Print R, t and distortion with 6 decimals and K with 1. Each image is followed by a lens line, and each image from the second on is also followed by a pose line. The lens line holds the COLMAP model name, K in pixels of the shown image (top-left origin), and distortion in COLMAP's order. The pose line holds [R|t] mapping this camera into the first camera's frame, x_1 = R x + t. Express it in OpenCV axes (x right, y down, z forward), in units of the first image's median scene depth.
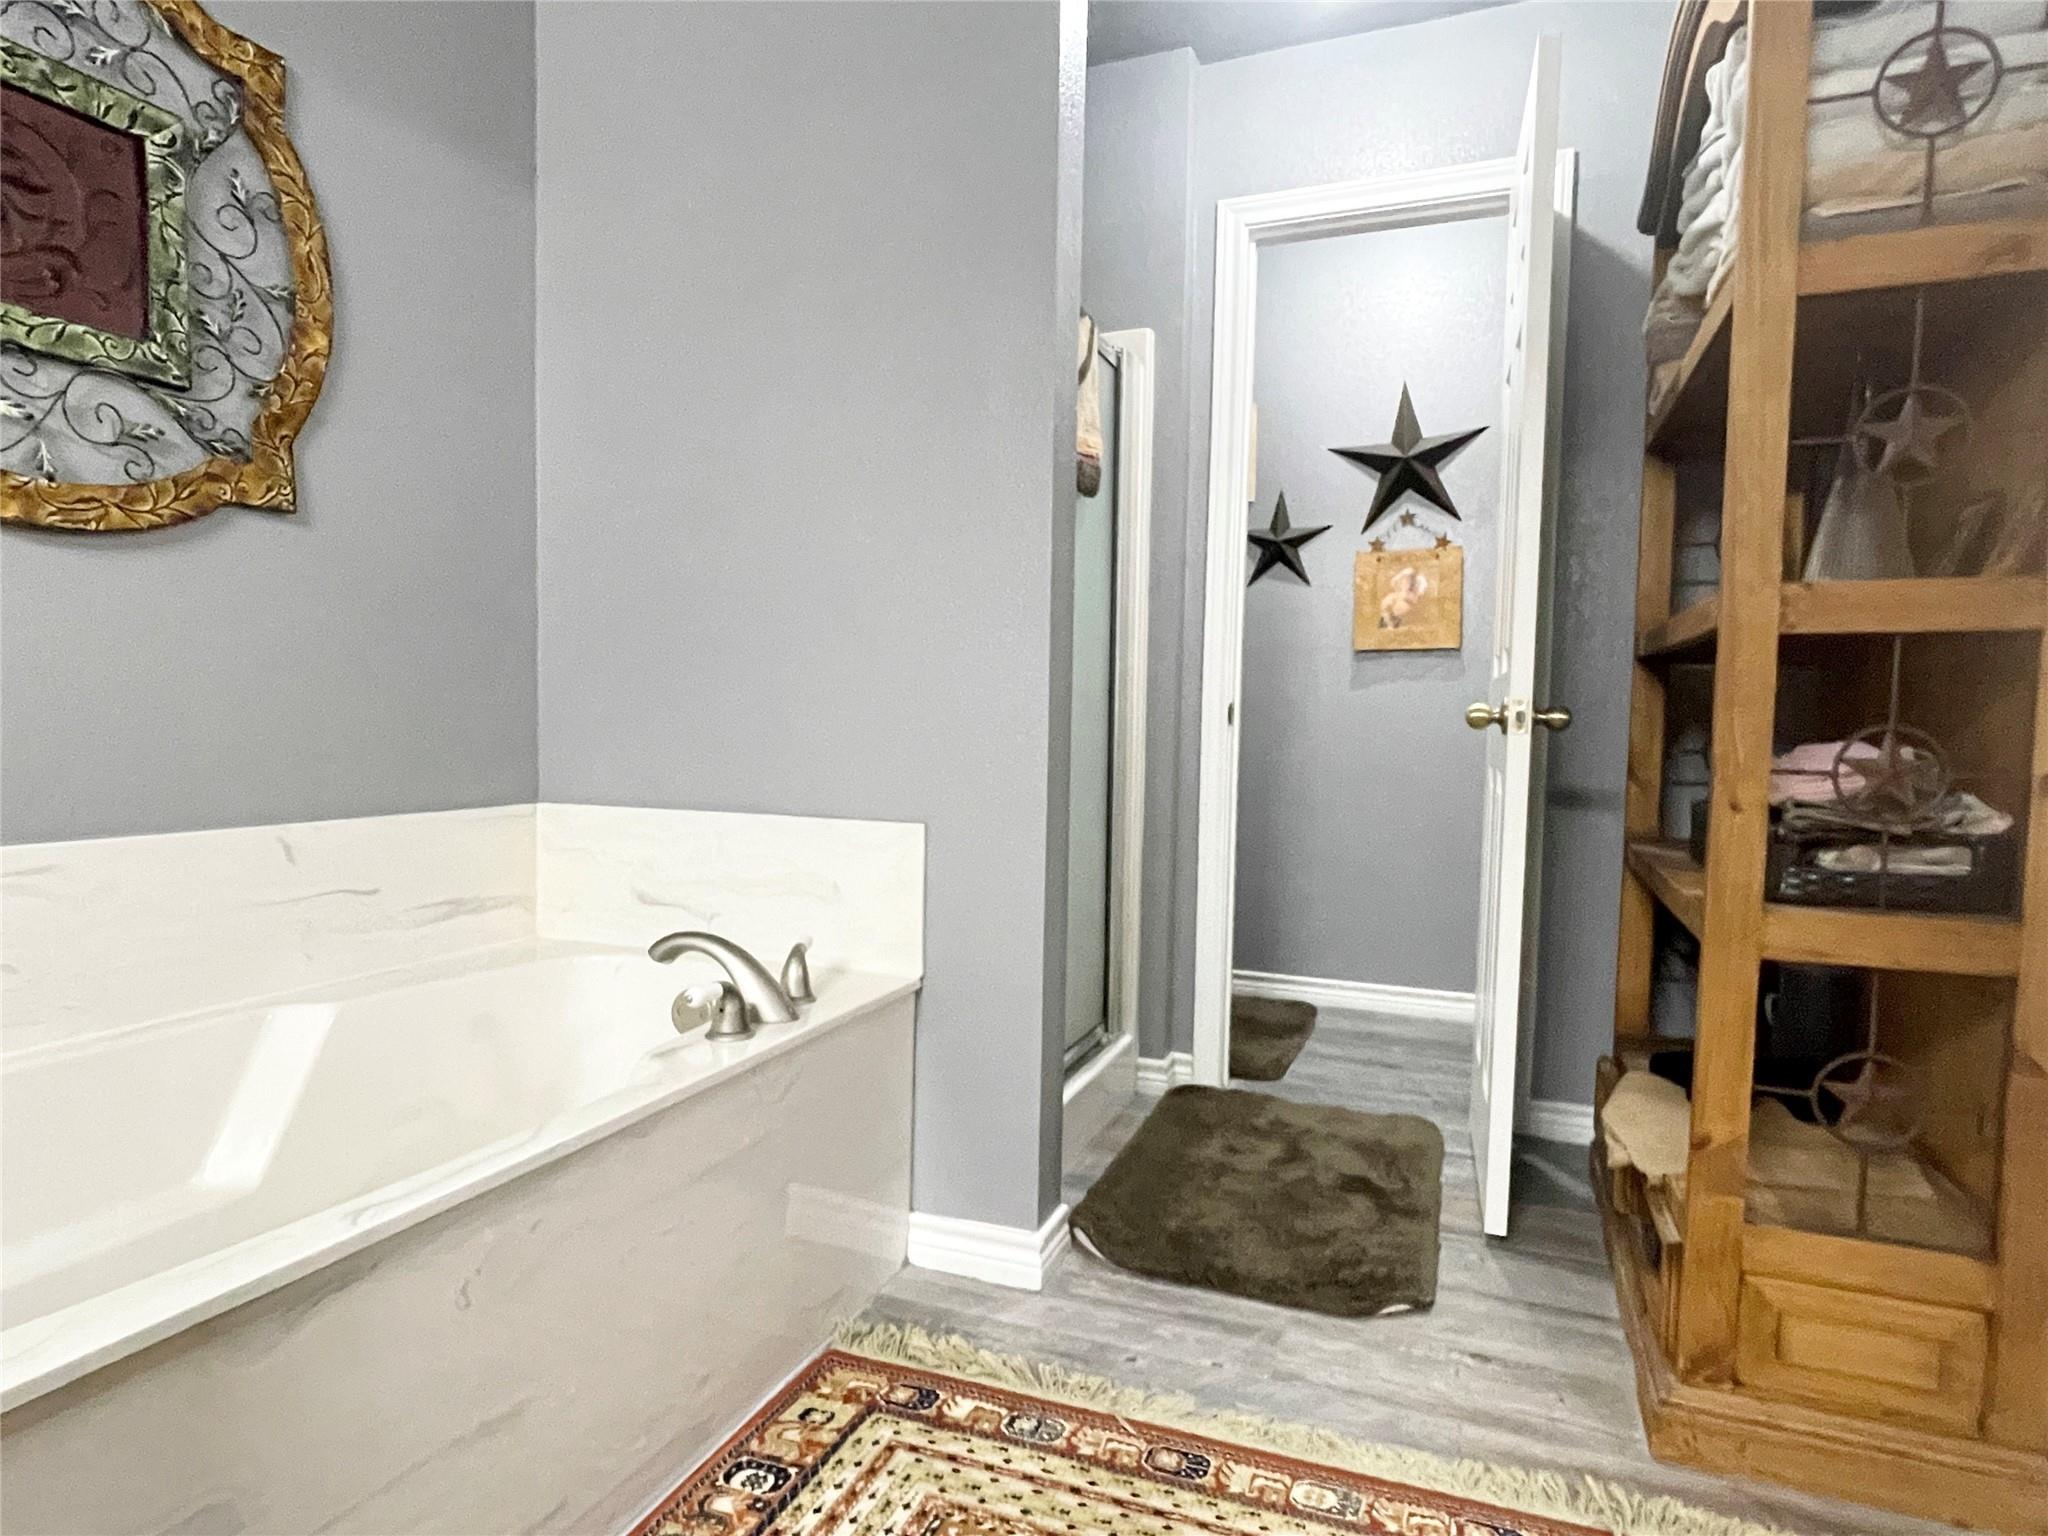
lens RADIAL K [[1165.0, 0, 1026.3], [0, 1165.0, 765.4], [0, 0, 1]] dist [-0.006150, -0.000776]
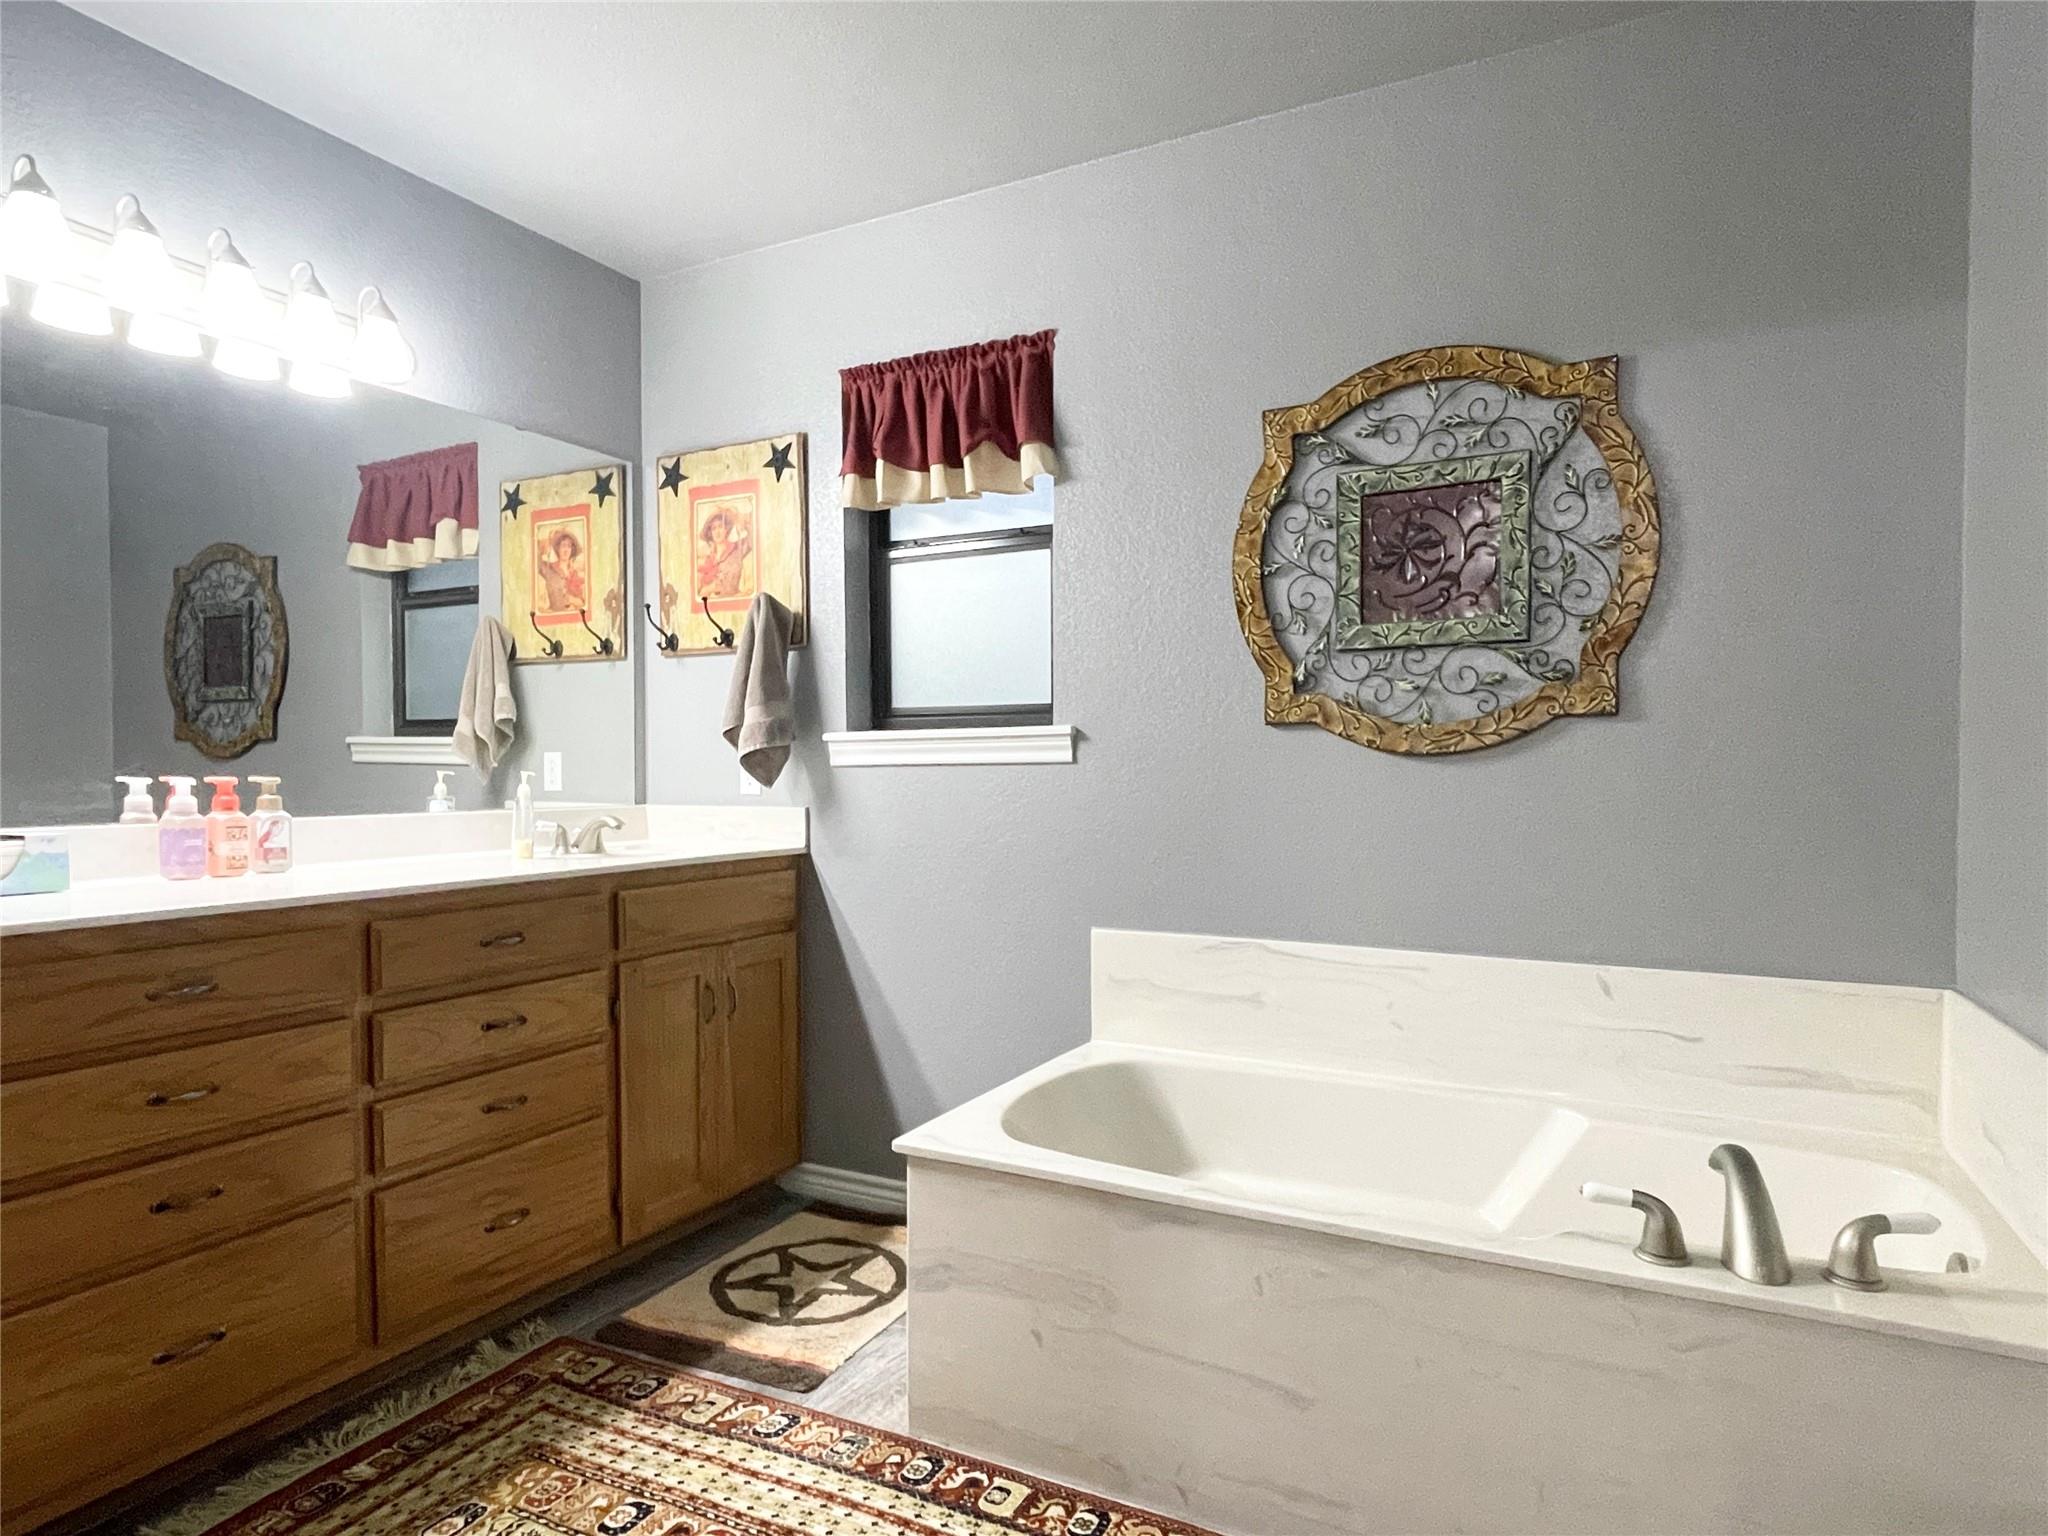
lens RADIAL K [[1165.0, 0, 1027.2], [0, 1165.0, 775.6], [0, 0, 1]] dist [-0.006150, -0.000776]
pose [[-0.095913, -0.012023, -0.995317, 0.714063], [-0.050078, 0.998719, -0.007238, -0.121453], [0.994129, 0.049149, -0.096392, 0.545133]]
